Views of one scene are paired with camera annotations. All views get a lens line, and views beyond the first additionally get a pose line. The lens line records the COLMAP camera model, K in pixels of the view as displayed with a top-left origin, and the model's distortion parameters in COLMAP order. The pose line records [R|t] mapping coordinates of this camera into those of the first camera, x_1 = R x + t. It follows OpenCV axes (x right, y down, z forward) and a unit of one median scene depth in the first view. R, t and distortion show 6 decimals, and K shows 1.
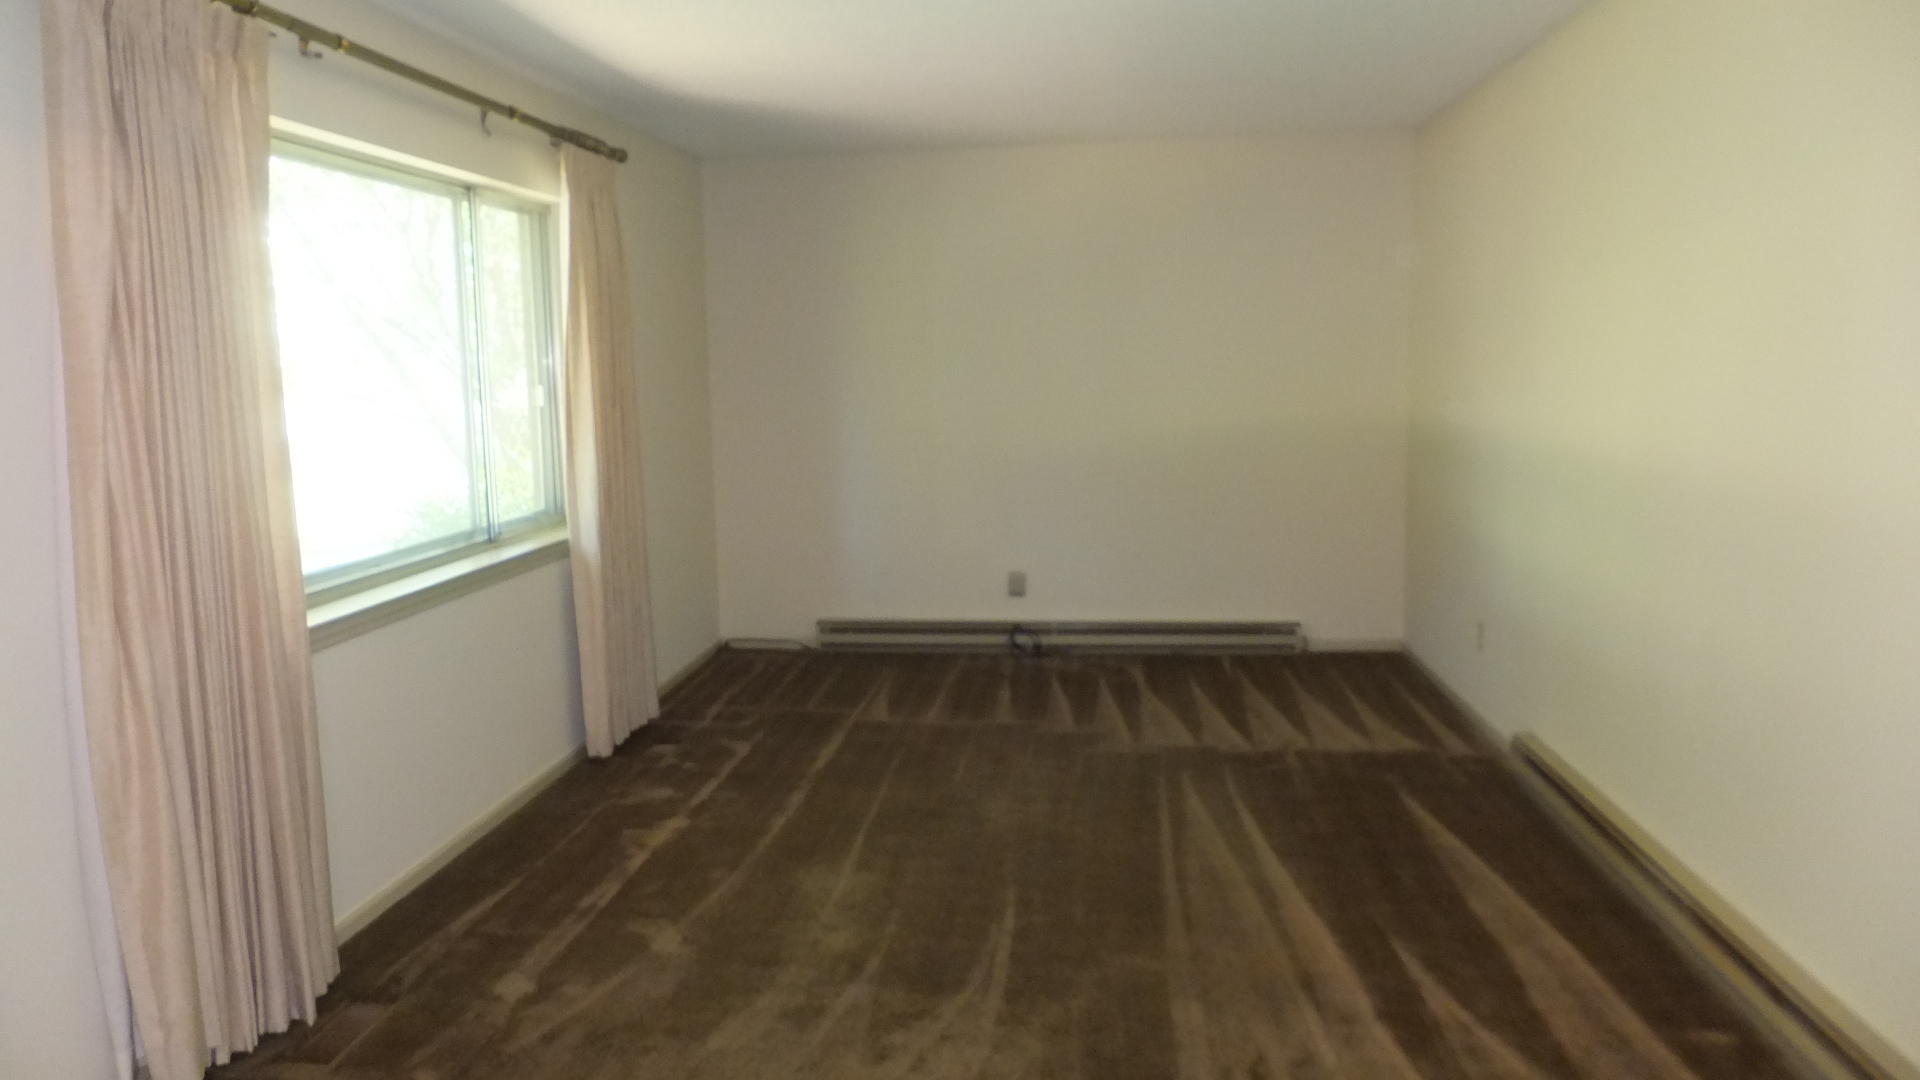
lens RADIAL K [[1283.9, 0, 960.0], [0, 1283.9, 540.0], [0, 0, 1]] dist [-0.036014, 0.140652]
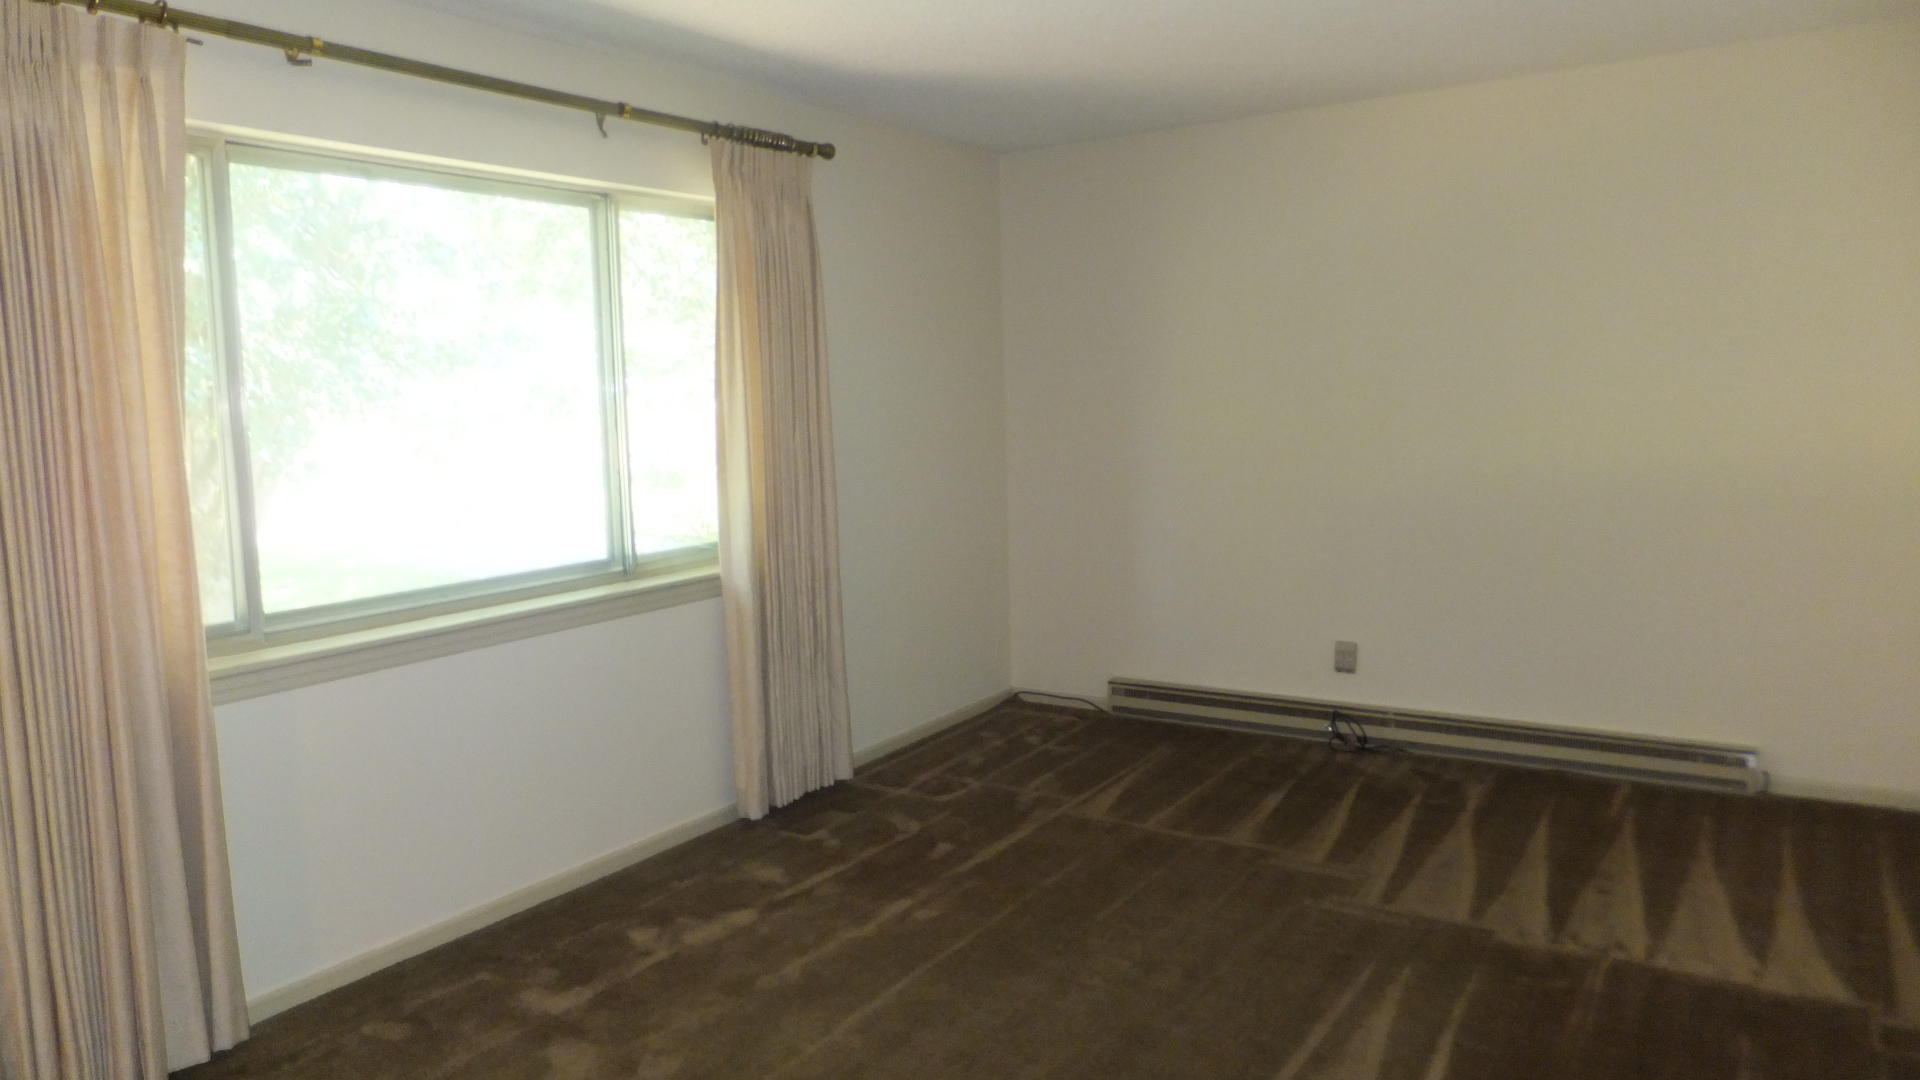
lens RADIAL K [[1279.7, 0, 953.1], [0, 1279.7, 527.1], [0, 0, 1]] dist [-0.018073, 0.025771]
pose [[0.889990, 0.038868, -0.454320, 0.242828], [-0.050346, 0.998645, -0.013189, -0.029477], [0.453191, 0.034612, 0.890741, 0.258308]]
